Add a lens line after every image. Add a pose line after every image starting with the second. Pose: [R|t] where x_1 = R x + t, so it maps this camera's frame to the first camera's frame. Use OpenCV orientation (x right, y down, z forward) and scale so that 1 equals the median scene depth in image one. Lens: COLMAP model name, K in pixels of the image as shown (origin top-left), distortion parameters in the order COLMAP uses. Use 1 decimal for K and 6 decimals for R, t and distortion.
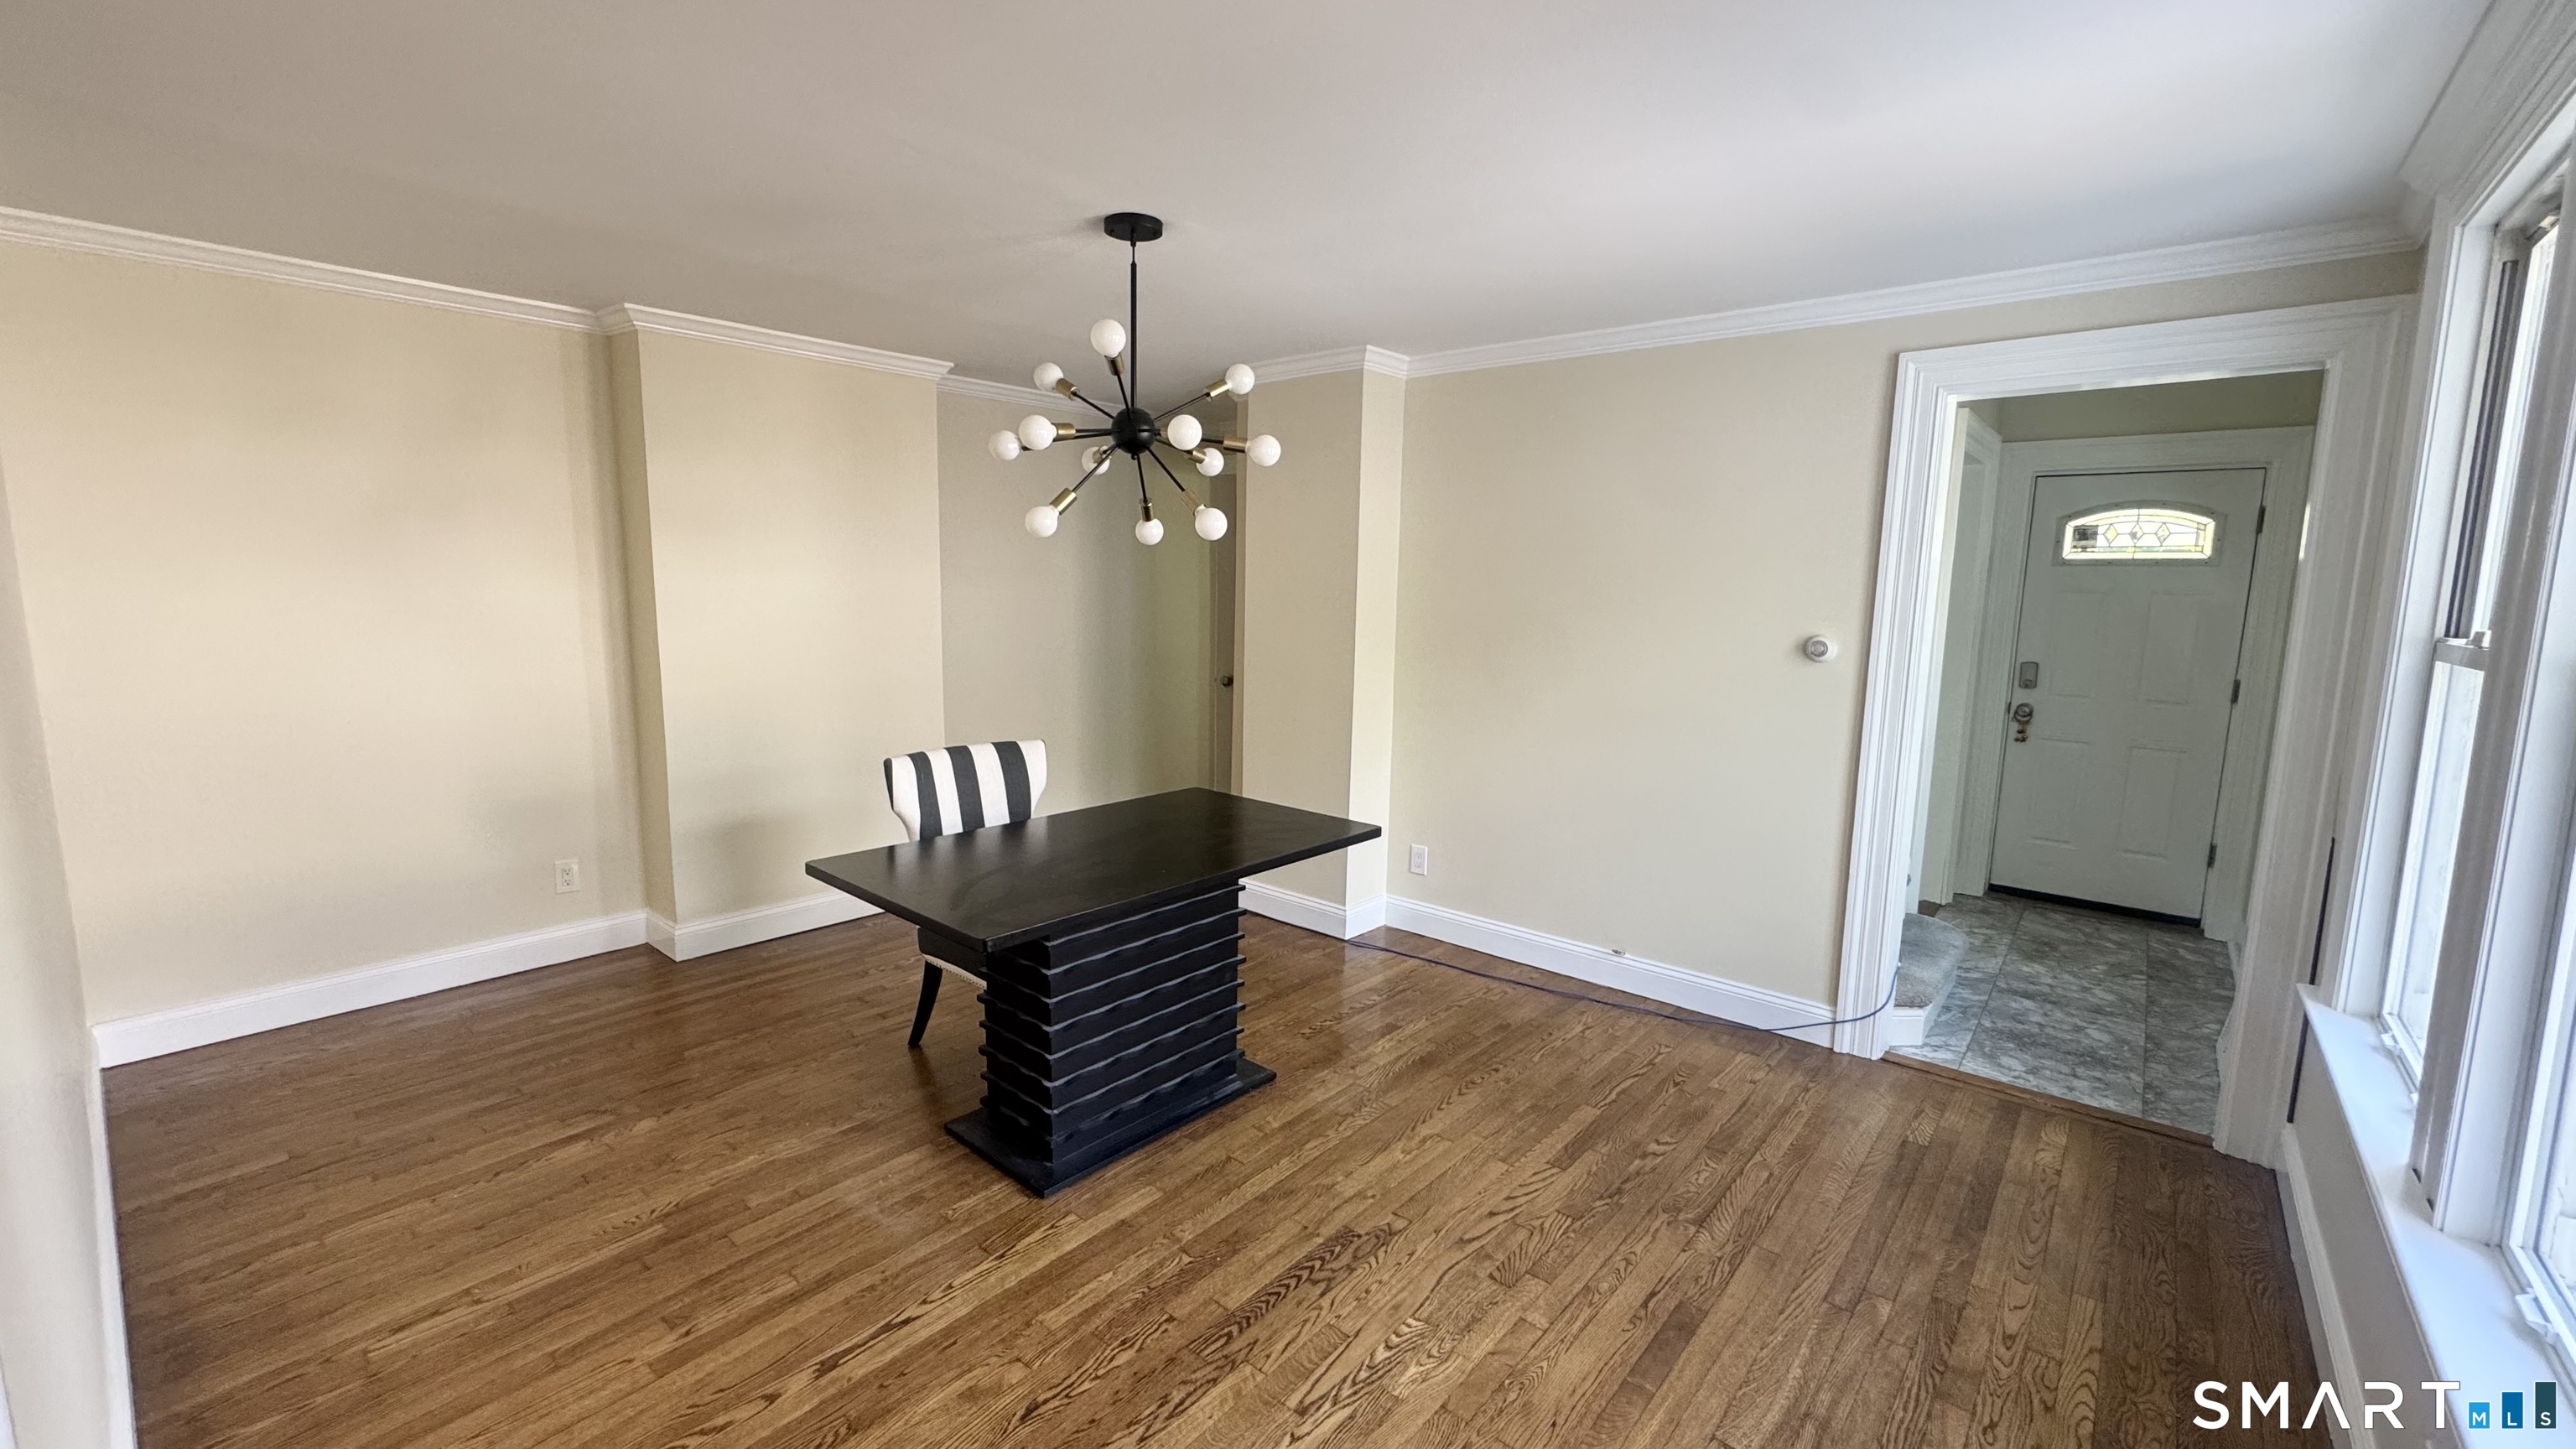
lens RADIAL K [[1032.3, 0, 1287.3], [0, 1032.3, 715.8], [0, 0, 1]] dist [-0.002941, 0.000215]
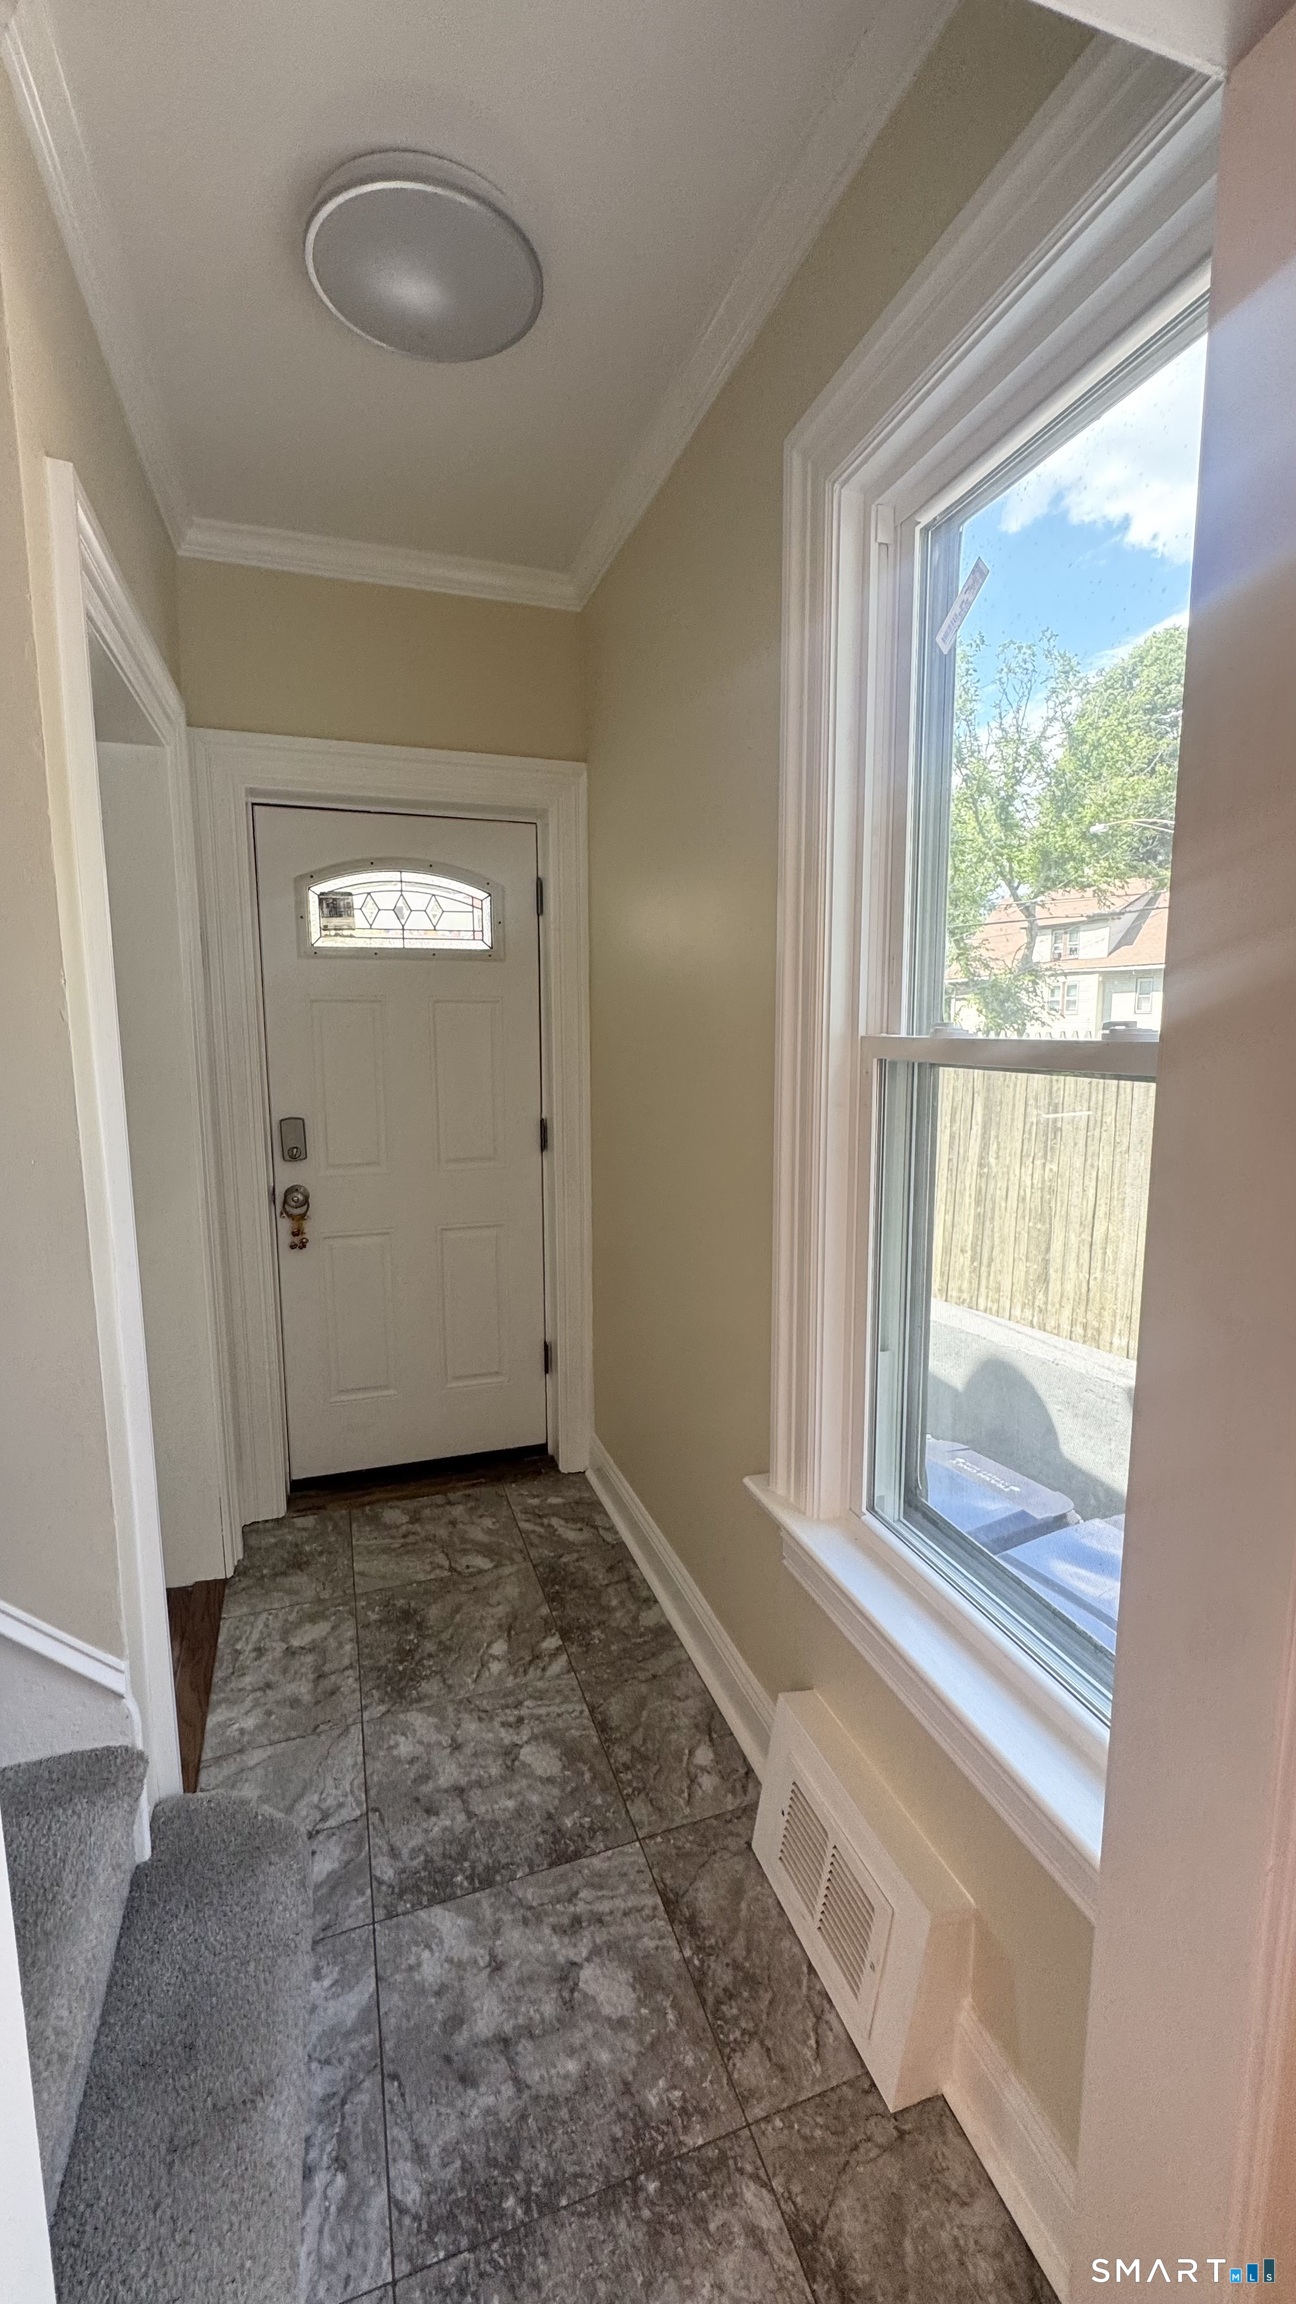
lens RADIAL K [[923.3, 0, 653.8], [0, 923.3, 1153.7], [0, 0, 1]] dist [-0.002941, 0.000215]
pose [[0.507601, -0.141014, 0.849974, 0.390443], [0.124254, 0.988184, 0.089740, -0.057285], [-0.852586, 0.060060, 0.519125, 0.575881]]
